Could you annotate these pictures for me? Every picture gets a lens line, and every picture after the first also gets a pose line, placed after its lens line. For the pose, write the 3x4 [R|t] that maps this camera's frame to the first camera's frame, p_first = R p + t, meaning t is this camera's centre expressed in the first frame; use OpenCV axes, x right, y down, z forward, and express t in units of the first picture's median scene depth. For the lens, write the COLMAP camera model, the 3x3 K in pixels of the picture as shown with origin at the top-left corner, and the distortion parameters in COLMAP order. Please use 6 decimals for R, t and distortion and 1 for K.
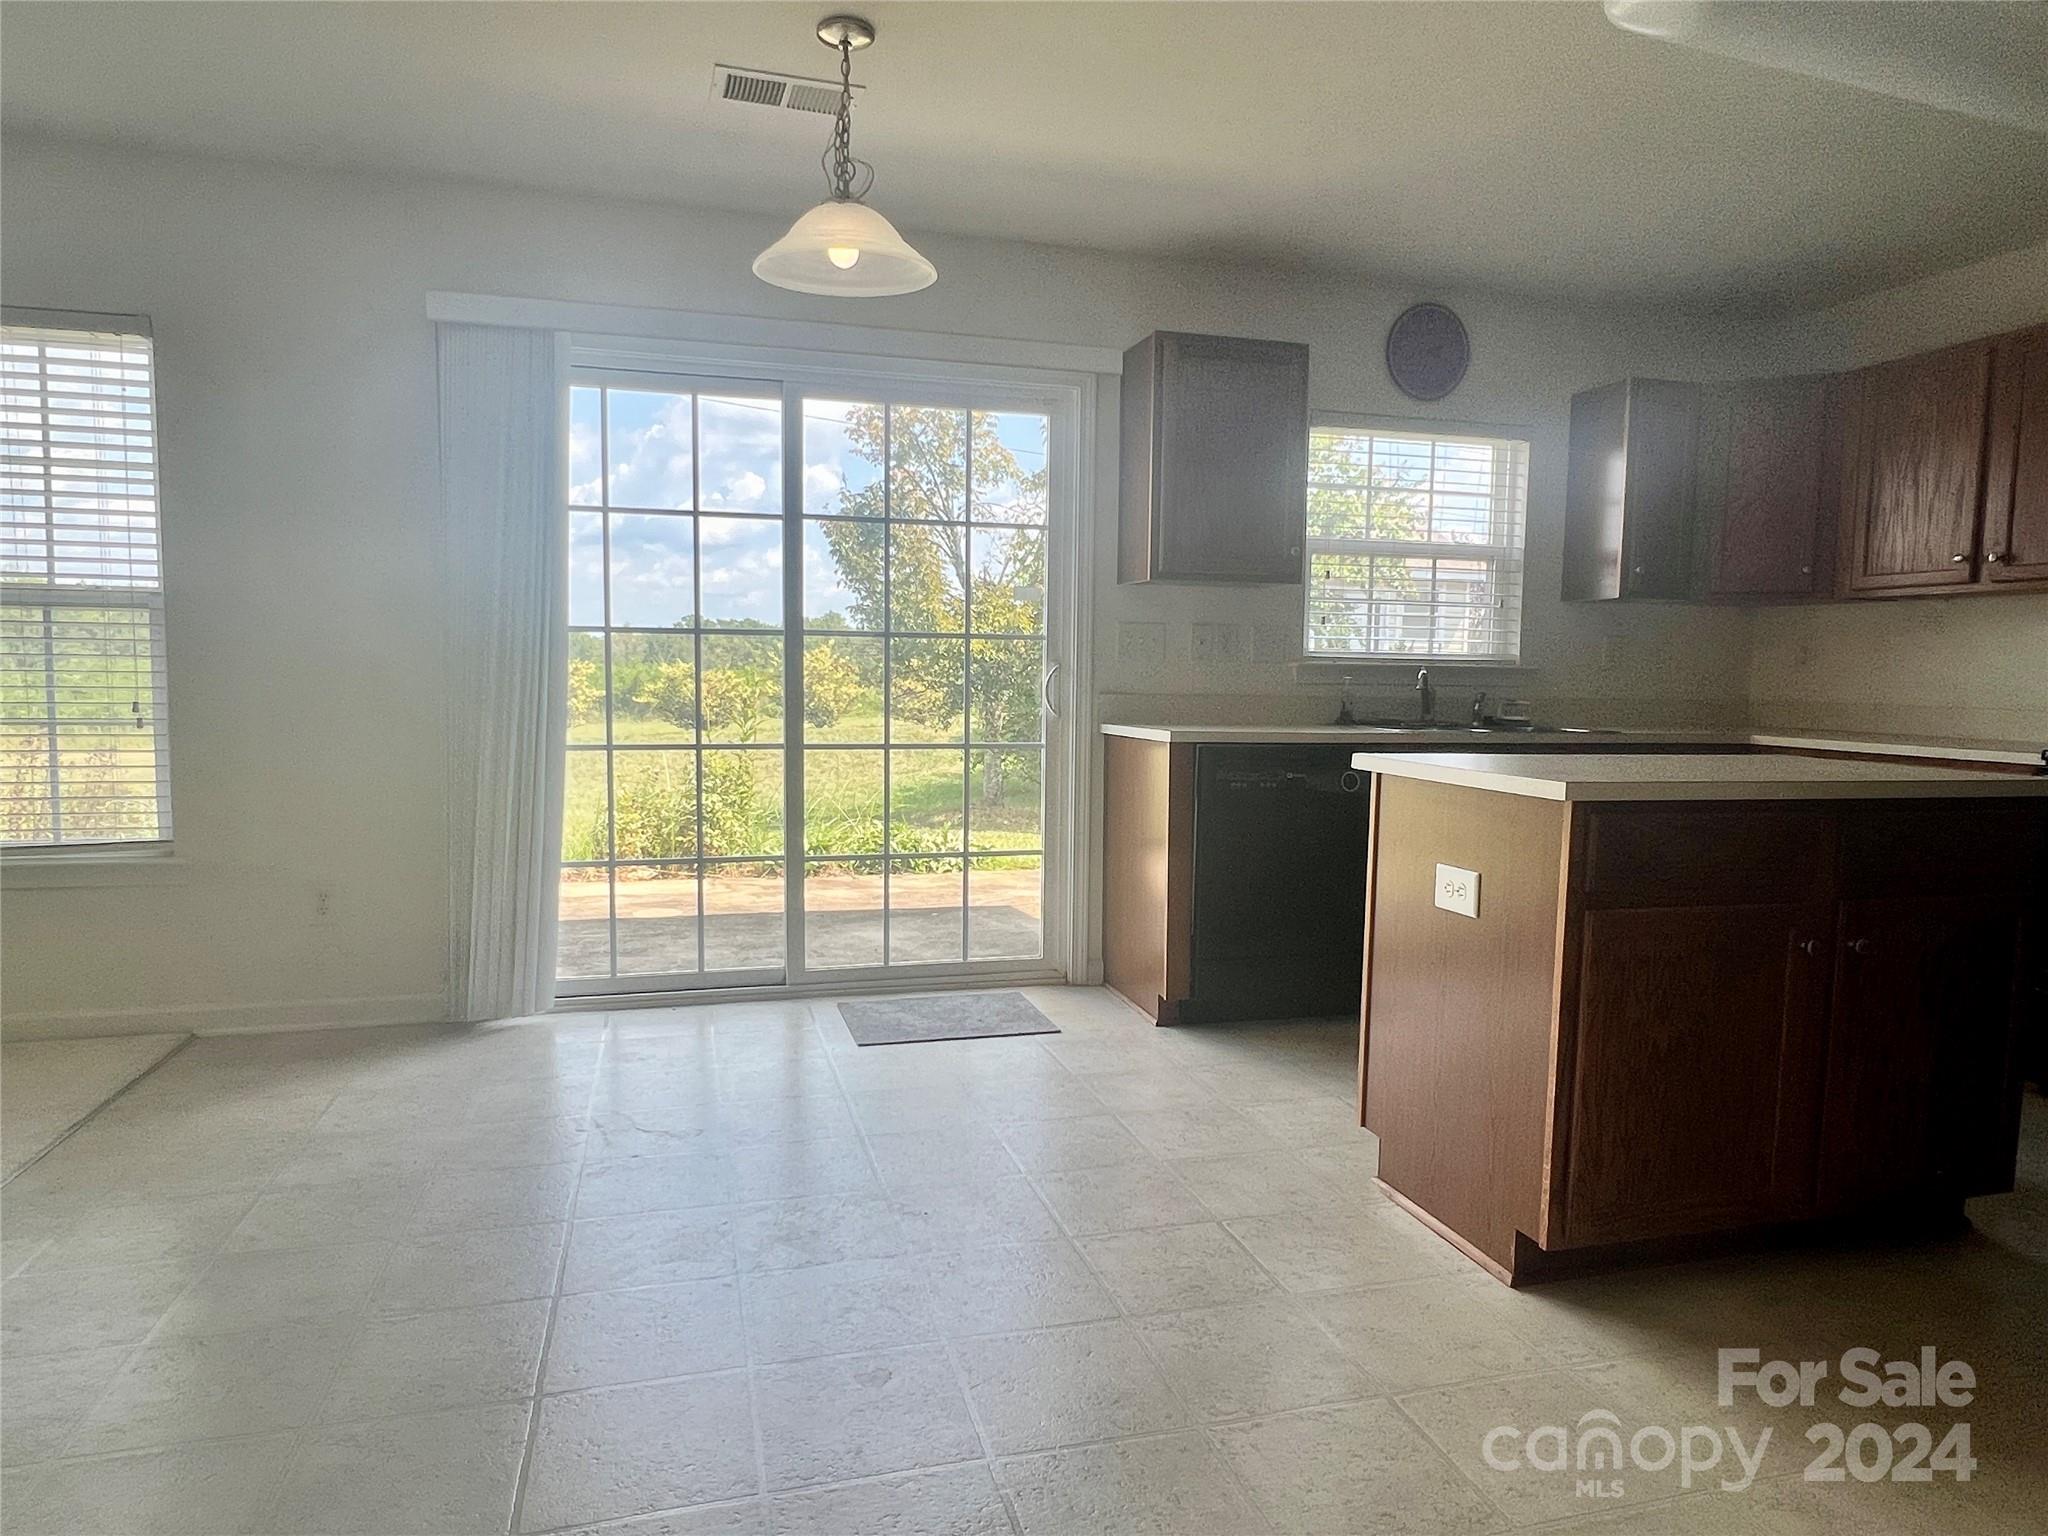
lens RADIAL K [[1247.7, 0, 1030.5], [0, 1247.7, 779.5], [0, 0, 1]] dist [0.002500, -0.004931]
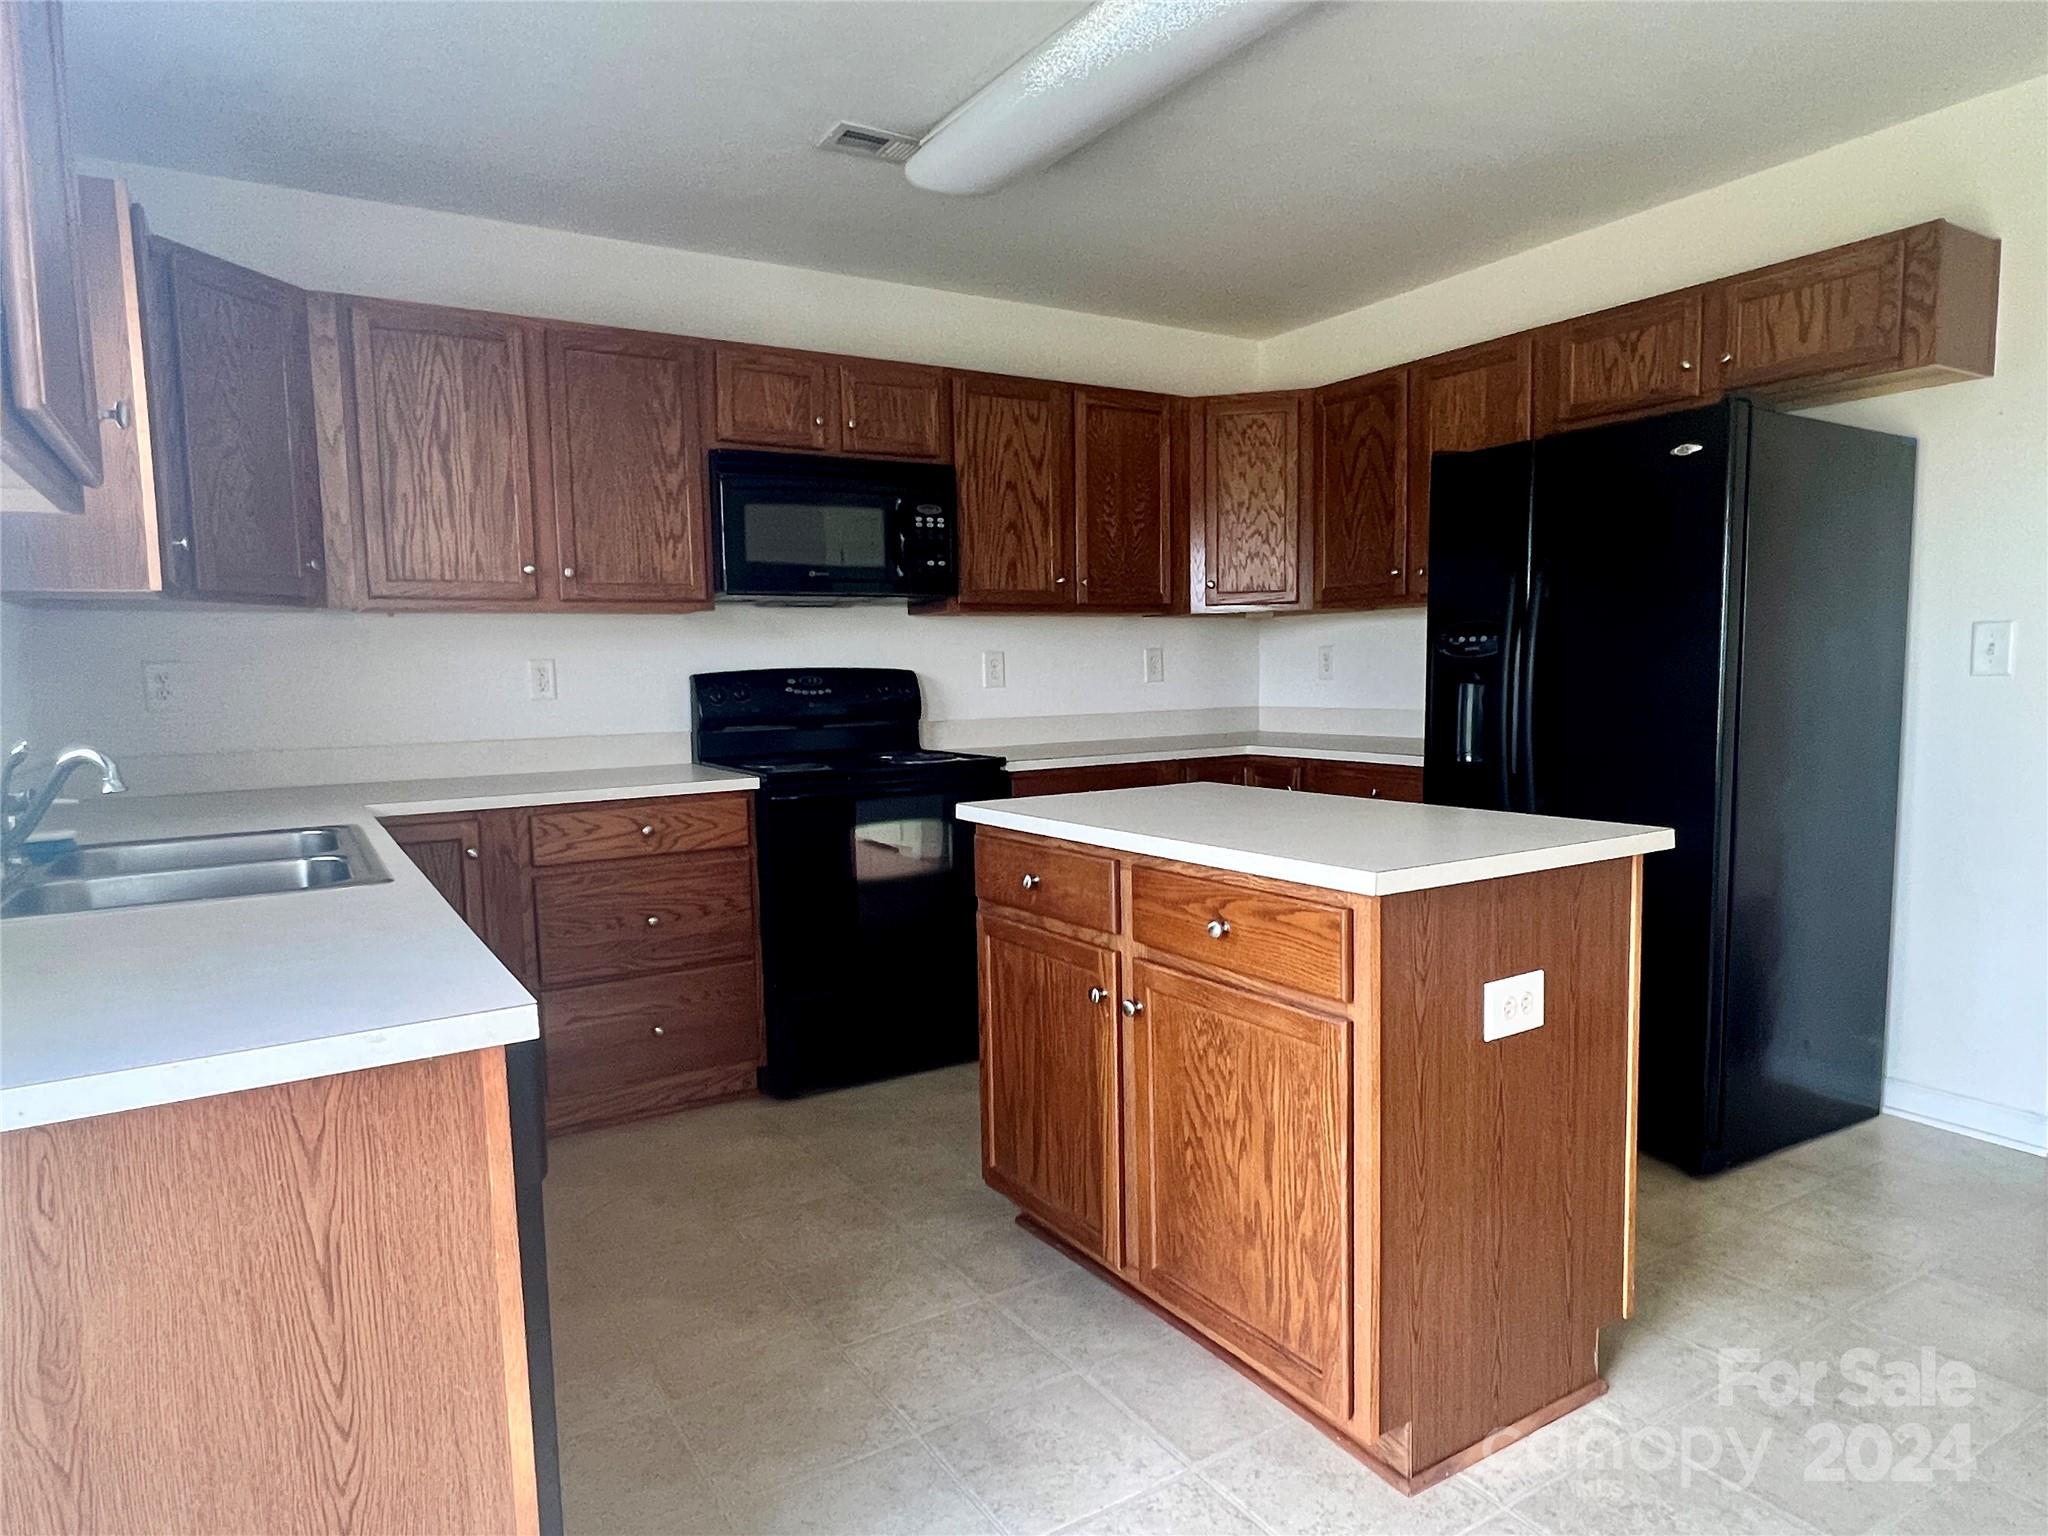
lens RADIAL K [[1247.7, 0, 1030.5], [0, 1247.7, 779.5], [0, 0, 1]] dist [0.002500, -0.004931]
pose [[-0.271970, -0.098018, 0.957301, -0.178824], [0.100563, 0.986457, 0.129573, -0.106179], [-0.957037, 0.131509, -0.258430, 0.866391]]
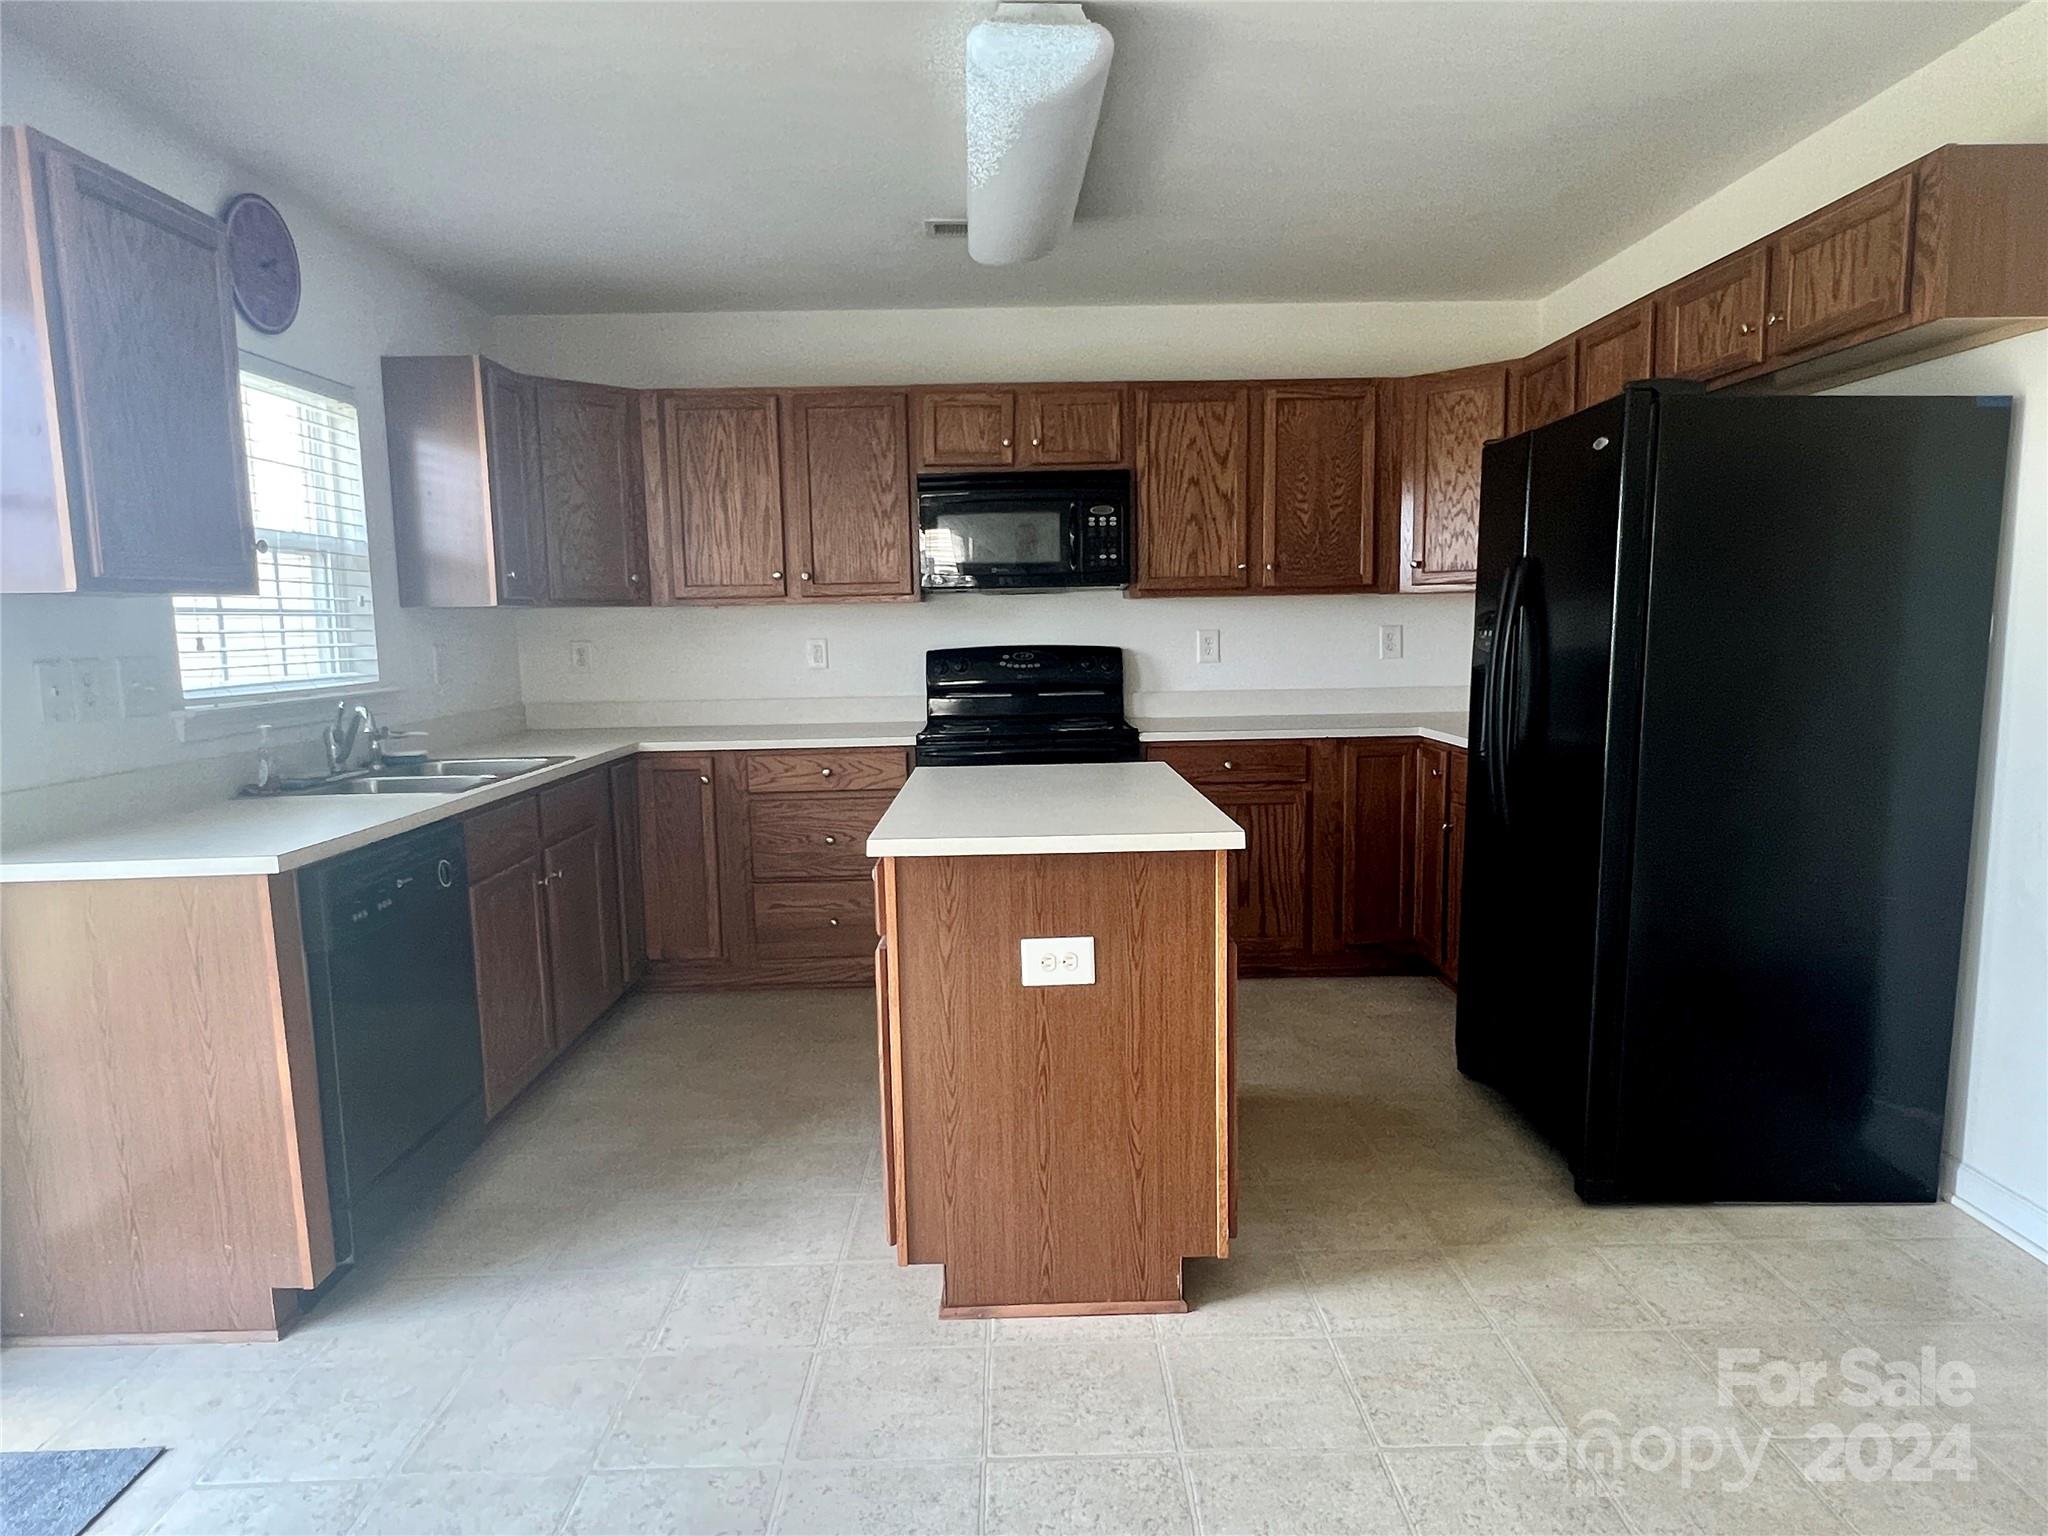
lens RADIAL K [[1247.7, 0, 1030.5], [0, 1247.7, 779.5], [0, 0, 1]] dist [0.002500, -0.004931]
pose [[0.259111, -0.142178, 0.955325, -0.323893], [0.107379, 0.987215, 0.117800, -0.095992], [-0.959860, 0.072058, 0.271065, 0.445001]]
